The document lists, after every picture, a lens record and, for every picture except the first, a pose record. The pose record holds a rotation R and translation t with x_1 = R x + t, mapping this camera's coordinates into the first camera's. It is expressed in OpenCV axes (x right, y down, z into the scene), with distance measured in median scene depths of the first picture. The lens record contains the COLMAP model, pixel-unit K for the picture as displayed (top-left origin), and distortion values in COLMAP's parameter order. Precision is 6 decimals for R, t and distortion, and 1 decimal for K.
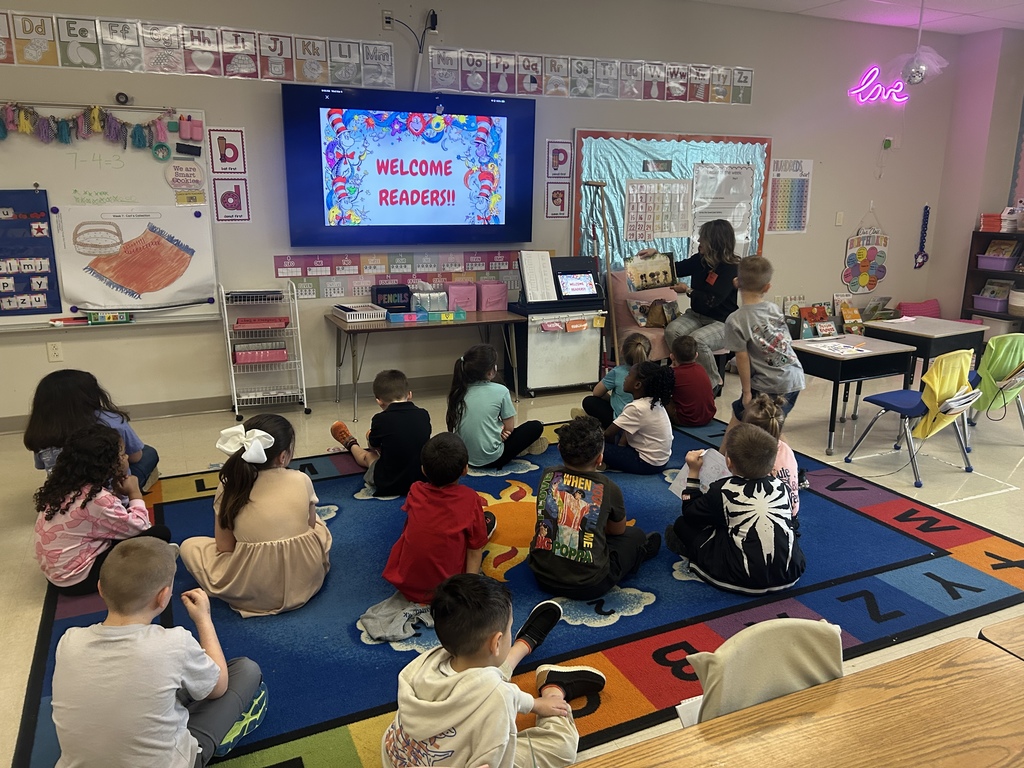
lens RADIAL K [[763.0, 0, 512.0], [0, 763.0, 384.0], [0, 0, 1]] dist [0.054669, -0.062765]
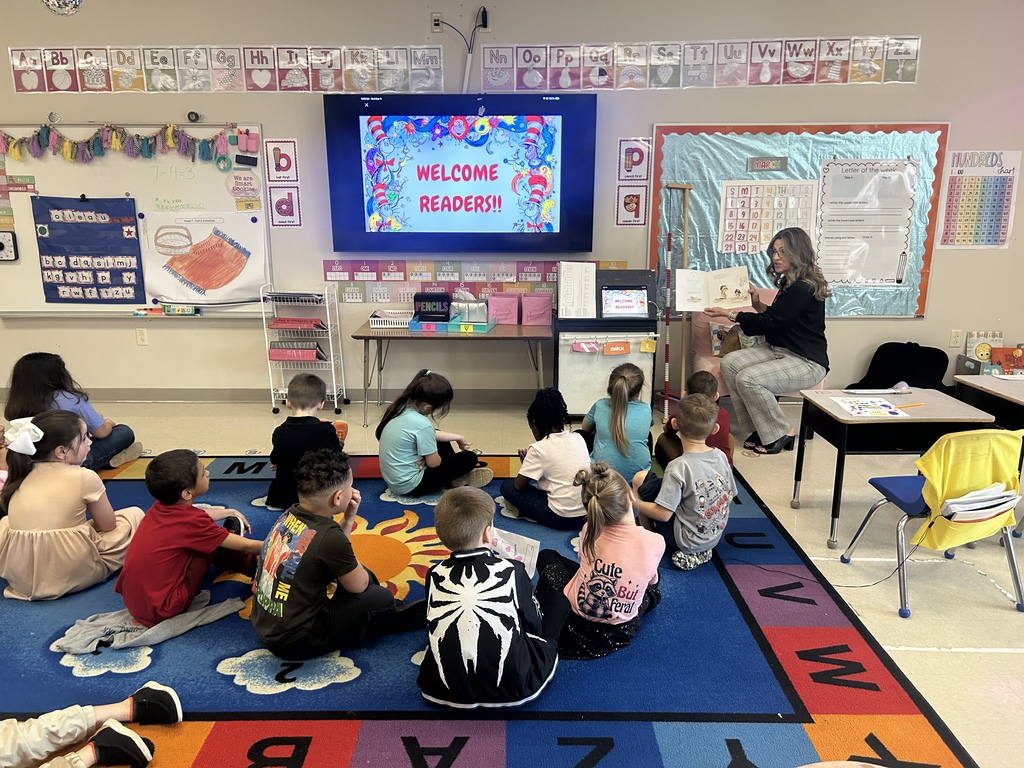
lens RADIAL K [[763.0, 0, 512.0], [0, 763.0, 384.0], [0, 0, 1]] dist [0.054669, -0.062765]
pose [[0.902592, 0.096312, -0.419584, 0.383521], [-0.098545, 0.994997, 0.016407, -0.042225], [0.419065, 0.026539, 0.907568, 0.168293]]
